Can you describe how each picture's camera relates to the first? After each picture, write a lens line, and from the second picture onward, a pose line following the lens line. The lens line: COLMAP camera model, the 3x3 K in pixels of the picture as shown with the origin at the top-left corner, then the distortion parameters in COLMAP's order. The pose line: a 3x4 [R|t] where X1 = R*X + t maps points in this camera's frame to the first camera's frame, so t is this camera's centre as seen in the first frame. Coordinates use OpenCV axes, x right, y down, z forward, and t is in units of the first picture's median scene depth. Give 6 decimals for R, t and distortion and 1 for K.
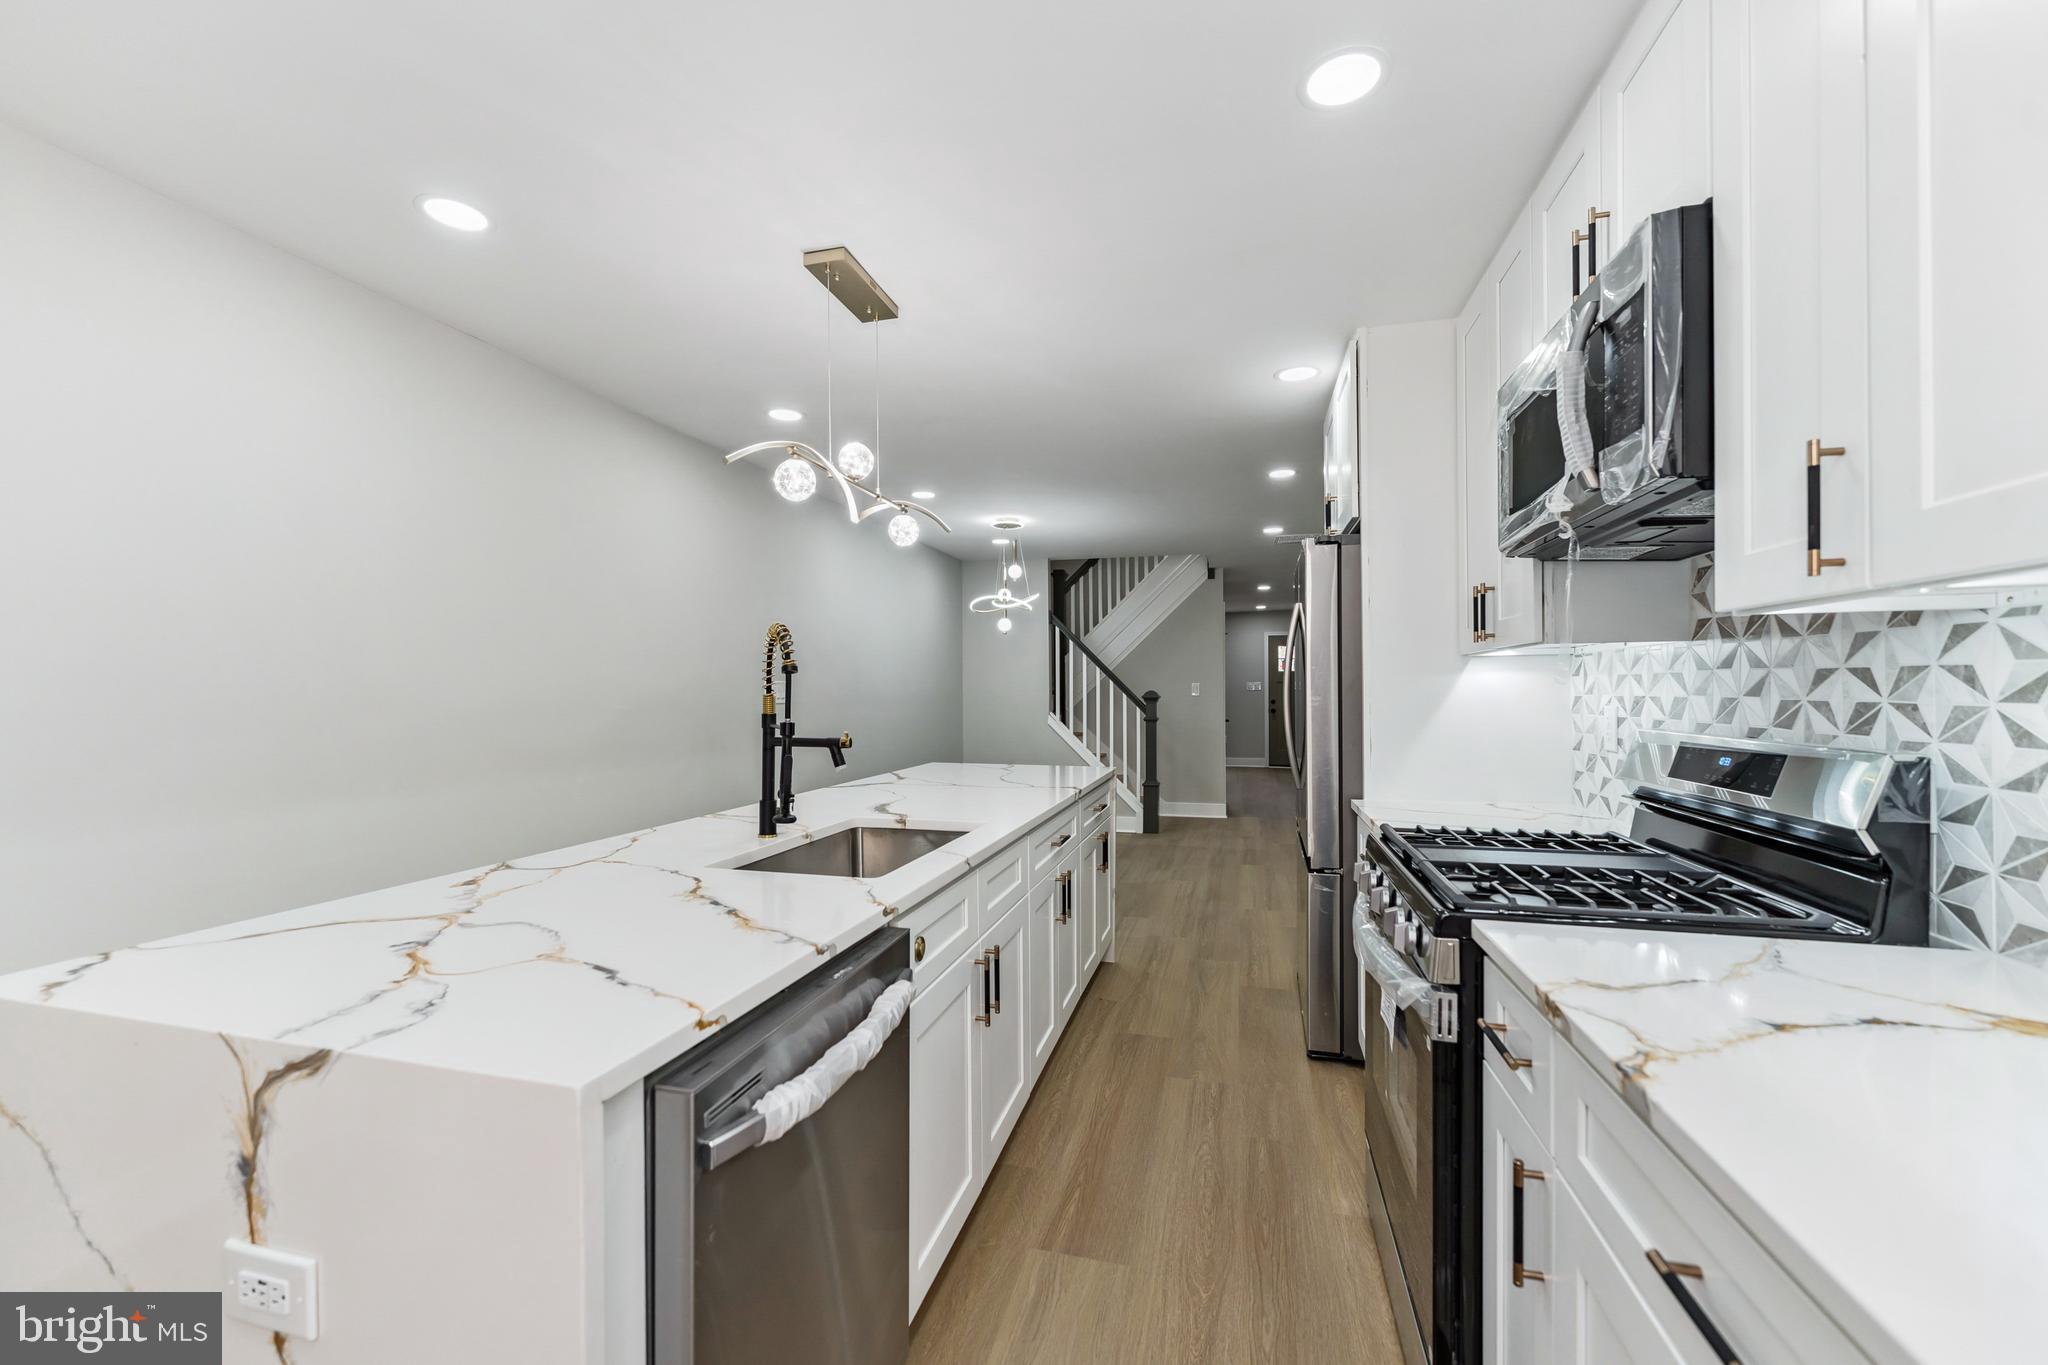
lens RADIAL K [[819.6, 0, 1024.0], [0, 819.6, 688.5], [0, 0, 1]] dist [-0.000054, 0.000568]
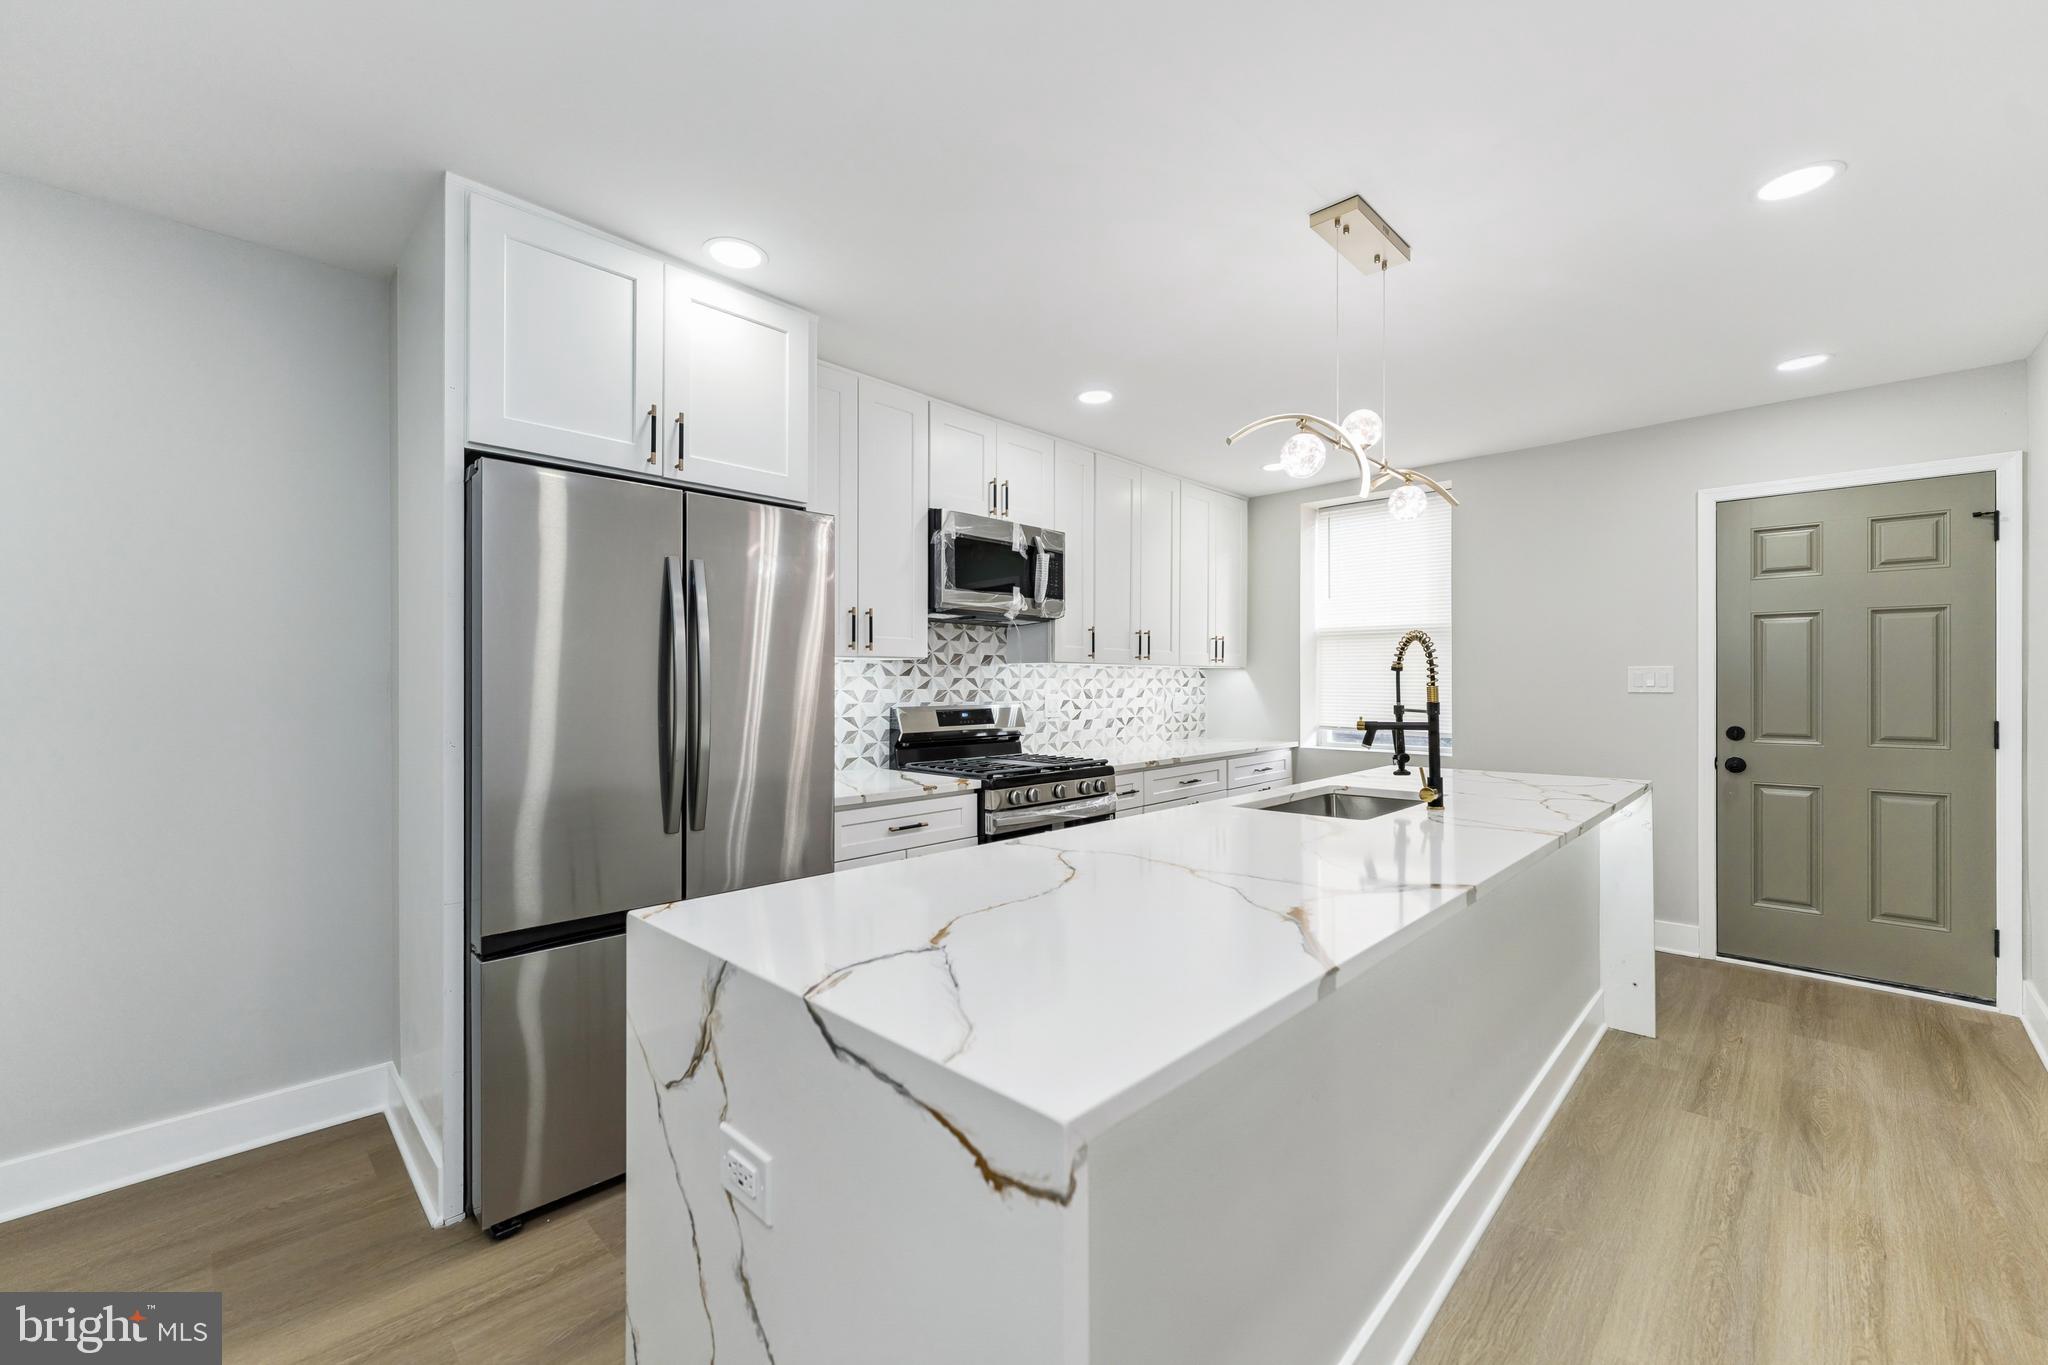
lens RADIAL K [[809.0, 0, 1022.7], [0, 809.0, 688.8], [0, 0, 1]] dist [-0.000736, 0.000091]
pose [[-0.868954, 0.004772, 0.494871, -0.517967], [0.004549, 0.999988, -0.001654, 0.016403], [-0.494873, 0.000814, -0.868965, 3.166502]]
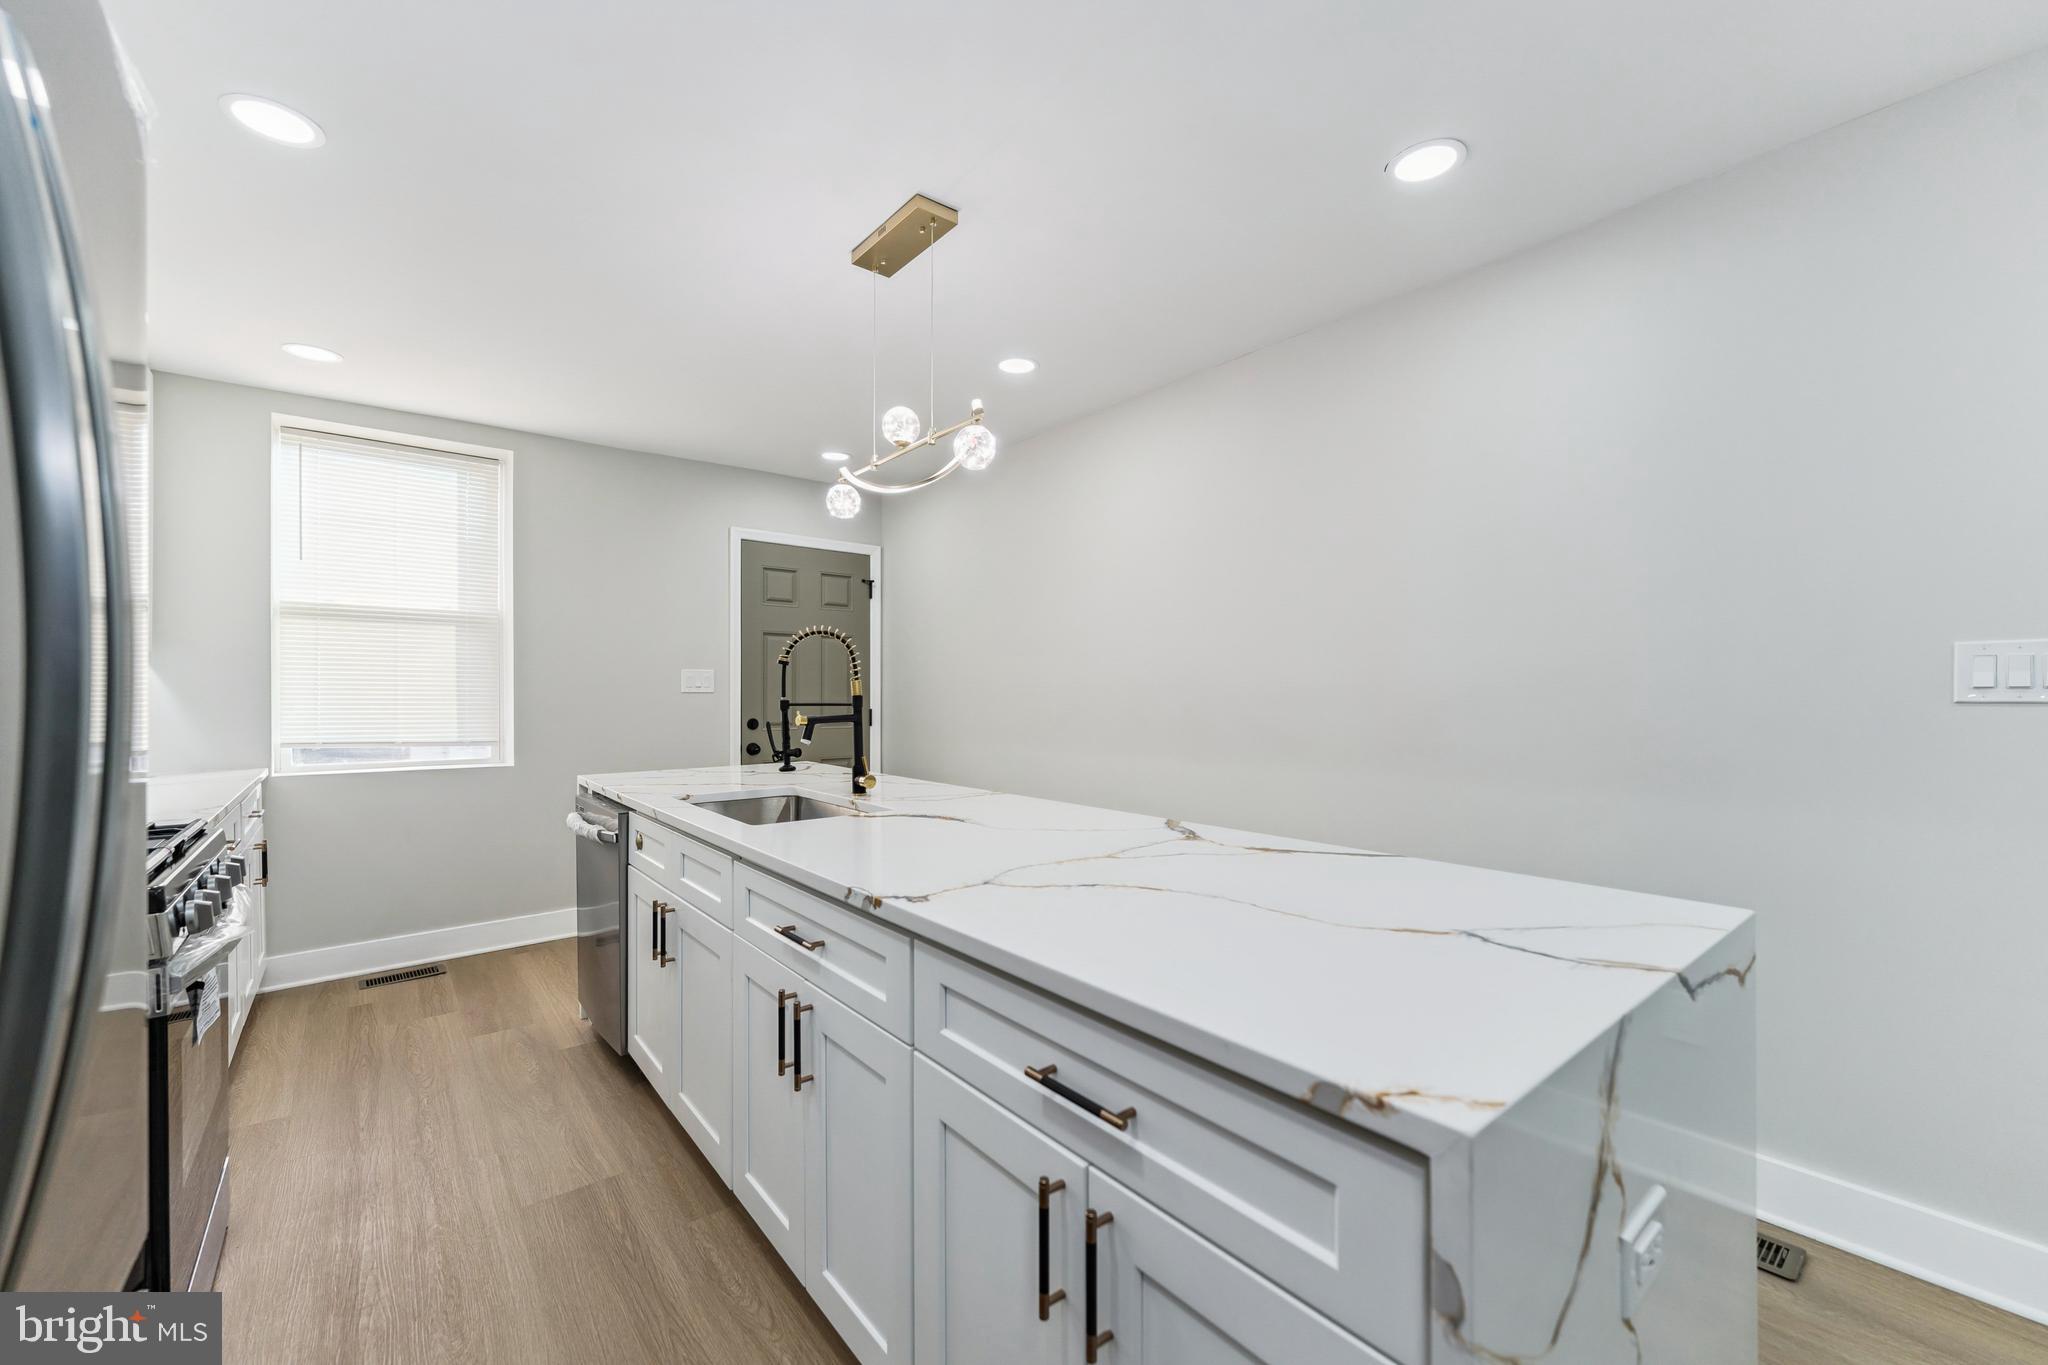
lens RADIAL K [[819.6, 0, 1024.0], [0, 819.6, 688.5], [0, 0, 1]] dist [-0.000054, 0.000568]
pose [[-0.595650, 0.004107, -0.803234, 0.735502], [0.009018, 0.999958, -0.001575, 0.034430], [0.803194, -0.008182, -0.595662, 2.681922]]
